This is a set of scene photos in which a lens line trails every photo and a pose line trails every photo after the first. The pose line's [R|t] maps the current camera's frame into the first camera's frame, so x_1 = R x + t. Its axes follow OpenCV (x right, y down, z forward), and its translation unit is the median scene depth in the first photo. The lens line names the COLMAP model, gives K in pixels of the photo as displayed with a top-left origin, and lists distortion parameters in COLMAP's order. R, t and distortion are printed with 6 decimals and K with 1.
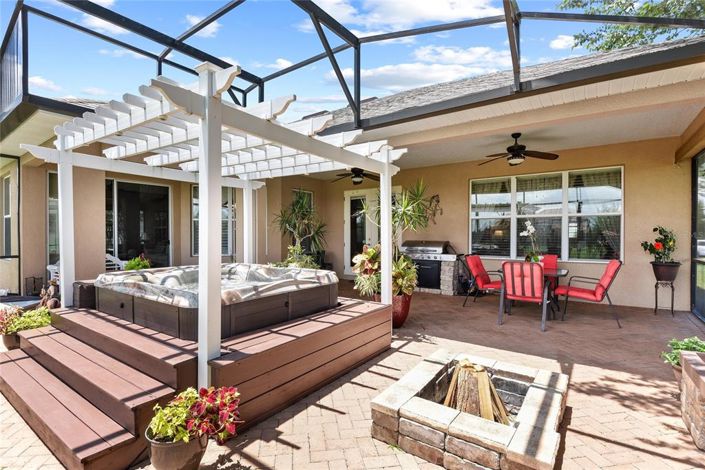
lens RADIAL K [[342.8, 0, 352.5], [0, 342.8, 235.0], [0, 0, 1]] dist [-0.001485, -0.000294]
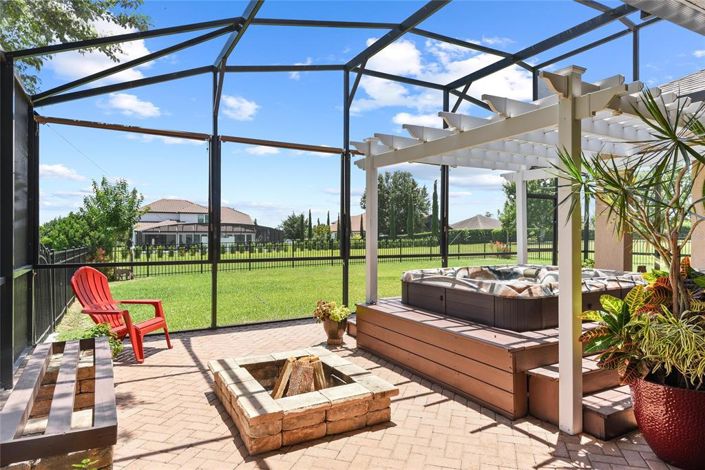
lens RADIAL K [[436.9, 0, 352.5], [0, 436.9, 235.0], [0, 0, 1]] dist [0.005310, 0.000637]
pose [[-0.440139, -0.000591, -0.897930, 1.153827], [-0.011976, 0.999915, 0.005213, 0.001306], [0.897850, 0.013048, -0.440108, 1.341588]]
